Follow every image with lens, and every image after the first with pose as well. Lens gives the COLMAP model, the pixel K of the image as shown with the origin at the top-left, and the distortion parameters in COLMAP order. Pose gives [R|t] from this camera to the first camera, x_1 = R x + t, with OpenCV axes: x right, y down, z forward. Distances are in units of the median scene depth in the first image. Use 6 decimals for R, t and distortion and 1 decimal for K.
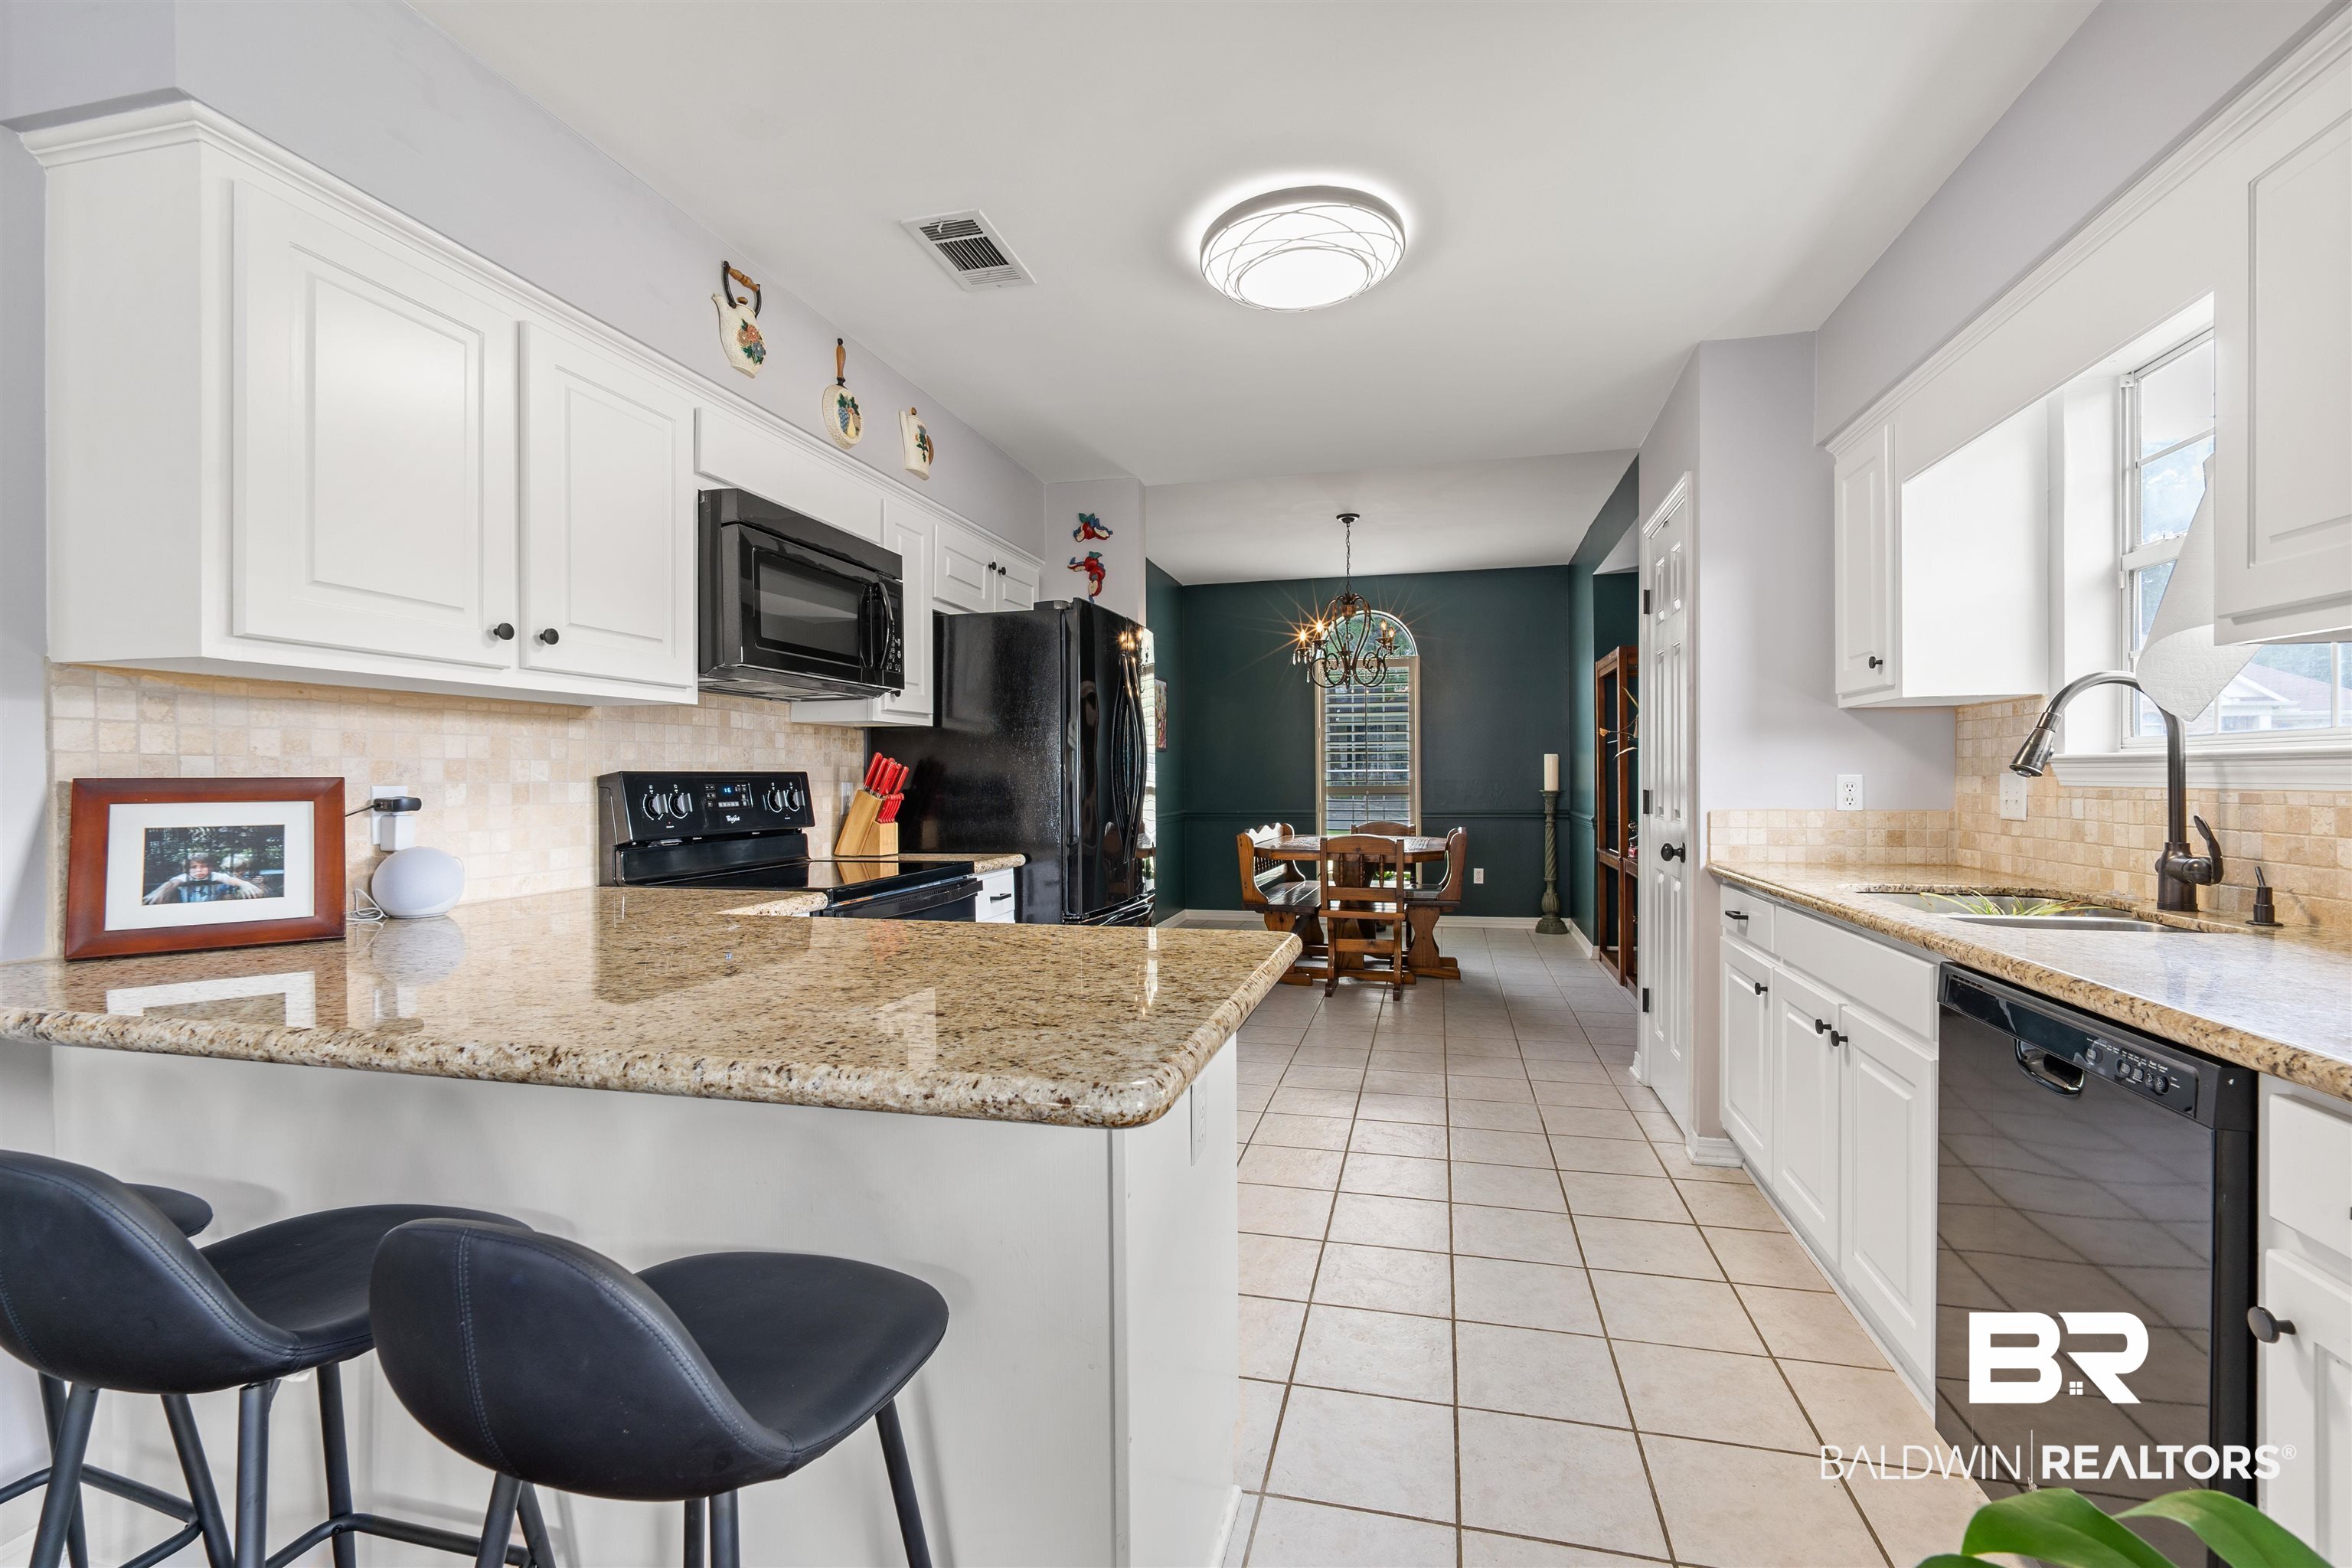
lens RADIAL K [[1032.5, 0, 1185.0], [0, 1032.5, 770.2], [0, 0, 1]] dist [-0.002253, 0.000711]
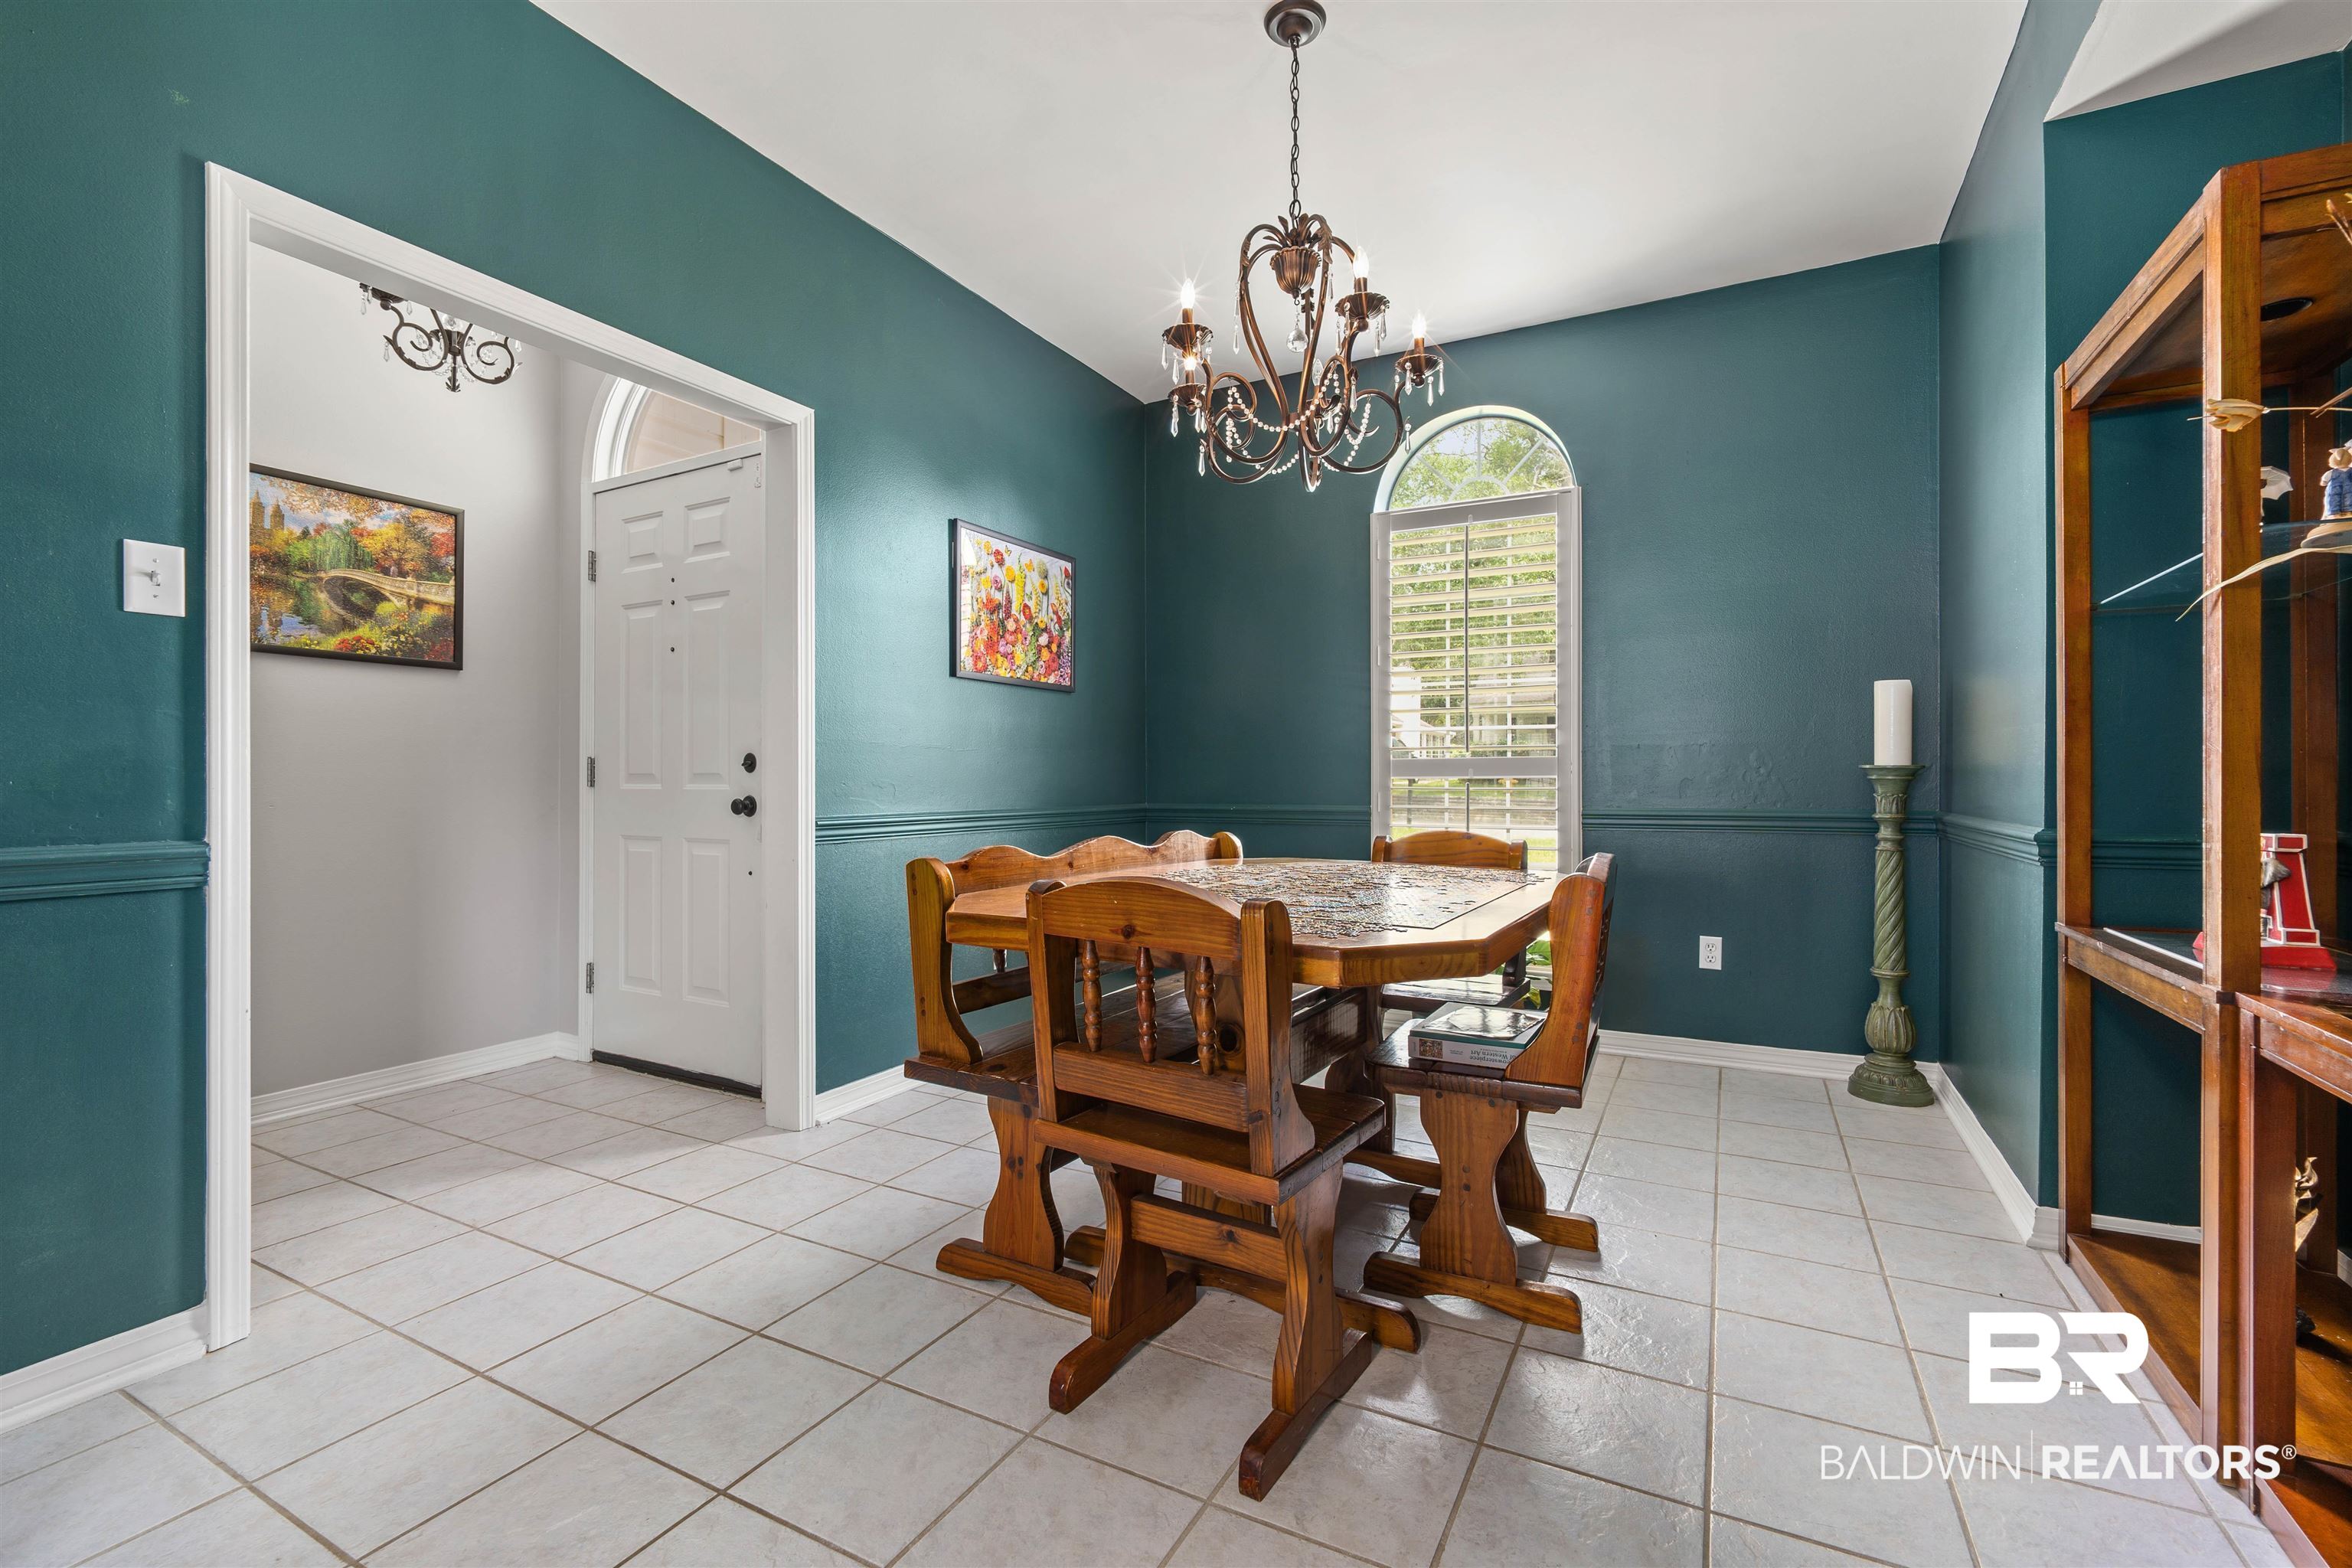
lens RADIAL K [[1024.0, 0, 1178.7], [0, 1024.0, 777.9], [0, 0, 1]] dist [-0.003330, -0.000305]
pose [[0.967794, 0.005082, -0.251694, 0.175455], [-0.004791, 0.999987, 0.001770, 0.025177], [0.251699, -0.000507, 0.967805, 0.515774]]
